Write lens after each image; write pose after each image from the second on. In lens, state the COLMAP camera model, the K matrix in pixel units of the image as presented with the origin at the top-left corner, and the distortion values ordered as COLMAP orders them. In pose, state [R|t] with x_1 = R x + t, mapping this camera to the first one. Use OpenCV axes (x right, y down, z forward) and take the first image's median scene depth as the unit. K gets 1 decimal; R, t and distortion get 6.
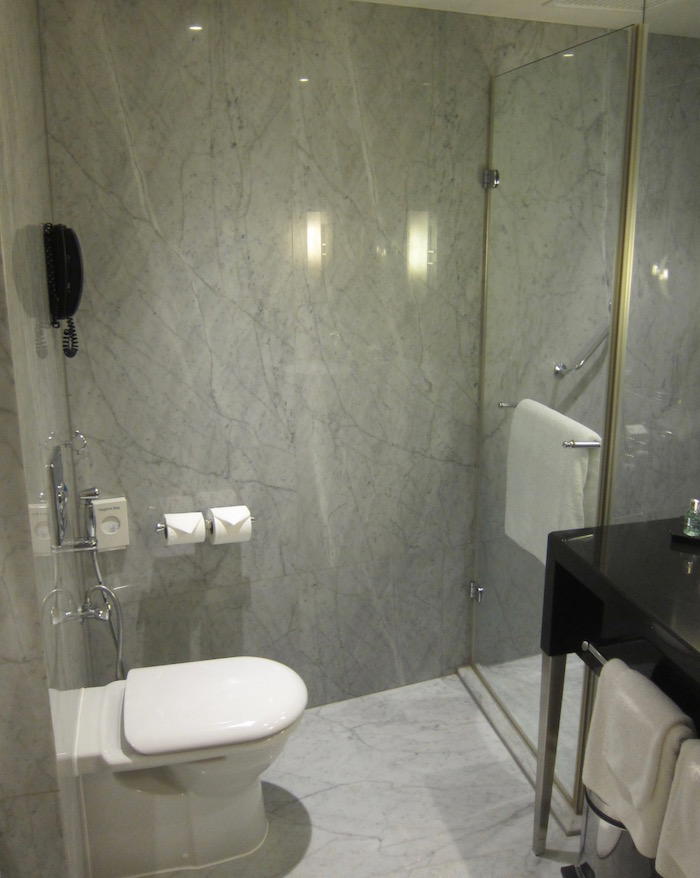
lens RADIAL K [[816.3, 0, 350.0], [0, 816.3, 439.0], [0, 0, 1]] dist [0.007555, 0.010064]
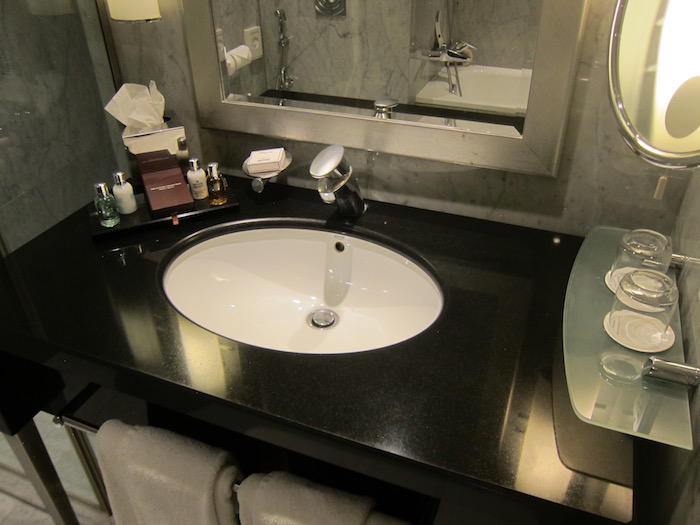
lens RADIAL K [[579.7, 0, 350.0], [0, 579.7, 262.5], [0, 0, 1]] dist [-0.038388, -0.001376]
pose [[0.582854, -0.461689, 0.668674, 0.152645], [0.237097, 0.883724, 0.403505, -0.025985], [-0.777217, -0.076644, 0.624547, 0.449286]]
